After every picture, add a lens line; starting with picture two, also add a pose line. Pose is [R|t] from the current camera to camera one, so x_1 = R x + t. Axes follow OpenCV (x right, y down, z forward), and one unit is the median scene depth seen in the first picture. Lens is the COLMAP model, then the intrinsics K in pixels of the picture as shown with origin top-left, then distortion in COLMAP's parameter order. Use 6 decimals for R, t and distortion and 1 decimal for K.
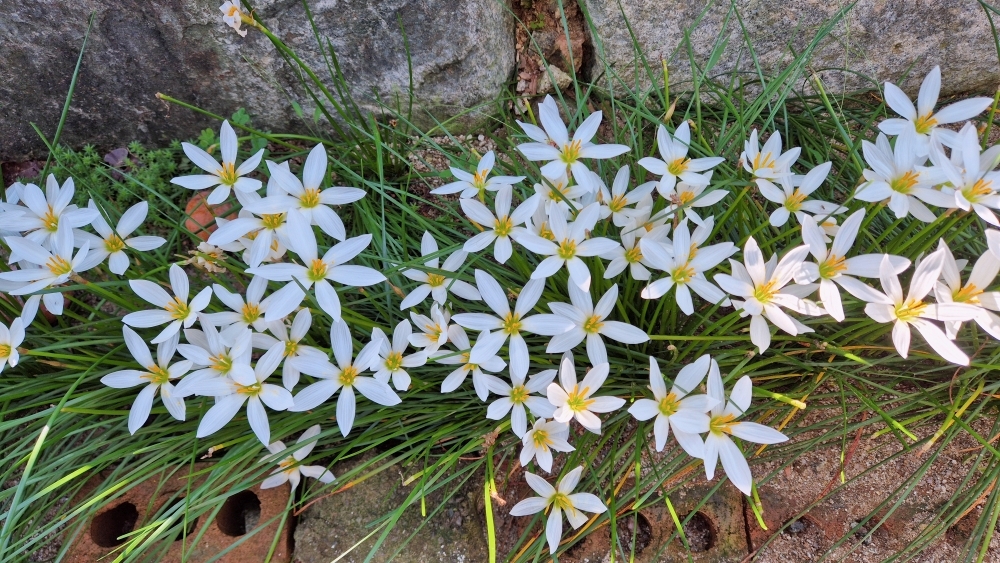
lens RADIAL K [[728.0, 0, 498.8], [0, 728.0, 285.7], [0, 0, 1]] dist [0.046731, -0.049379]
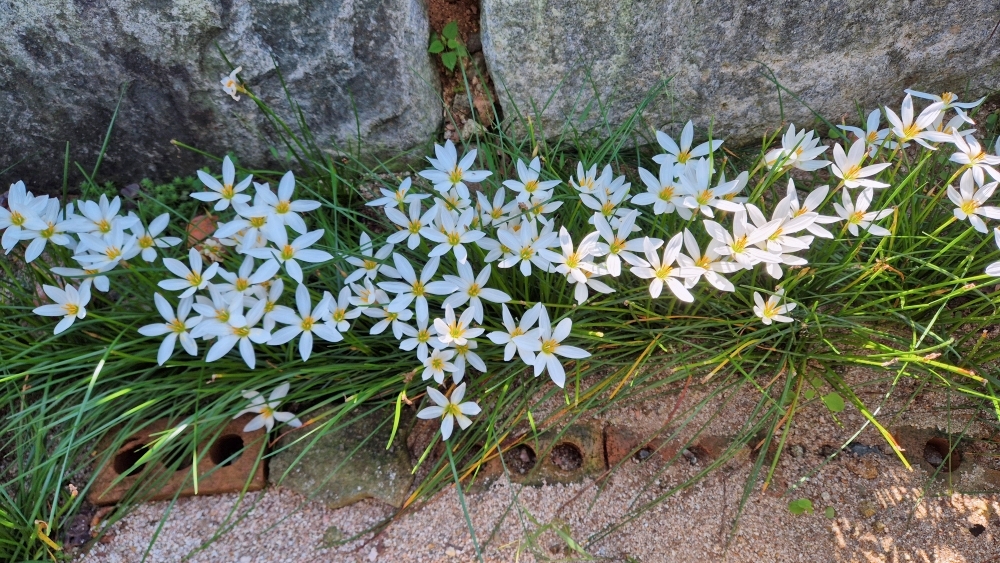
lens RADIAL K [[728.0, 0, 494.3], [0, 728.0, 281.8], [0, 0, 1]] dist [0.046731, -0.049379]
pose [[0.999499, -0.009650, 0.030138, 0.120373], [0.011786, 0.997371, -0.071504, 0.136205], [-0.029369, 0.071824, 0.996985, -0.466155]]
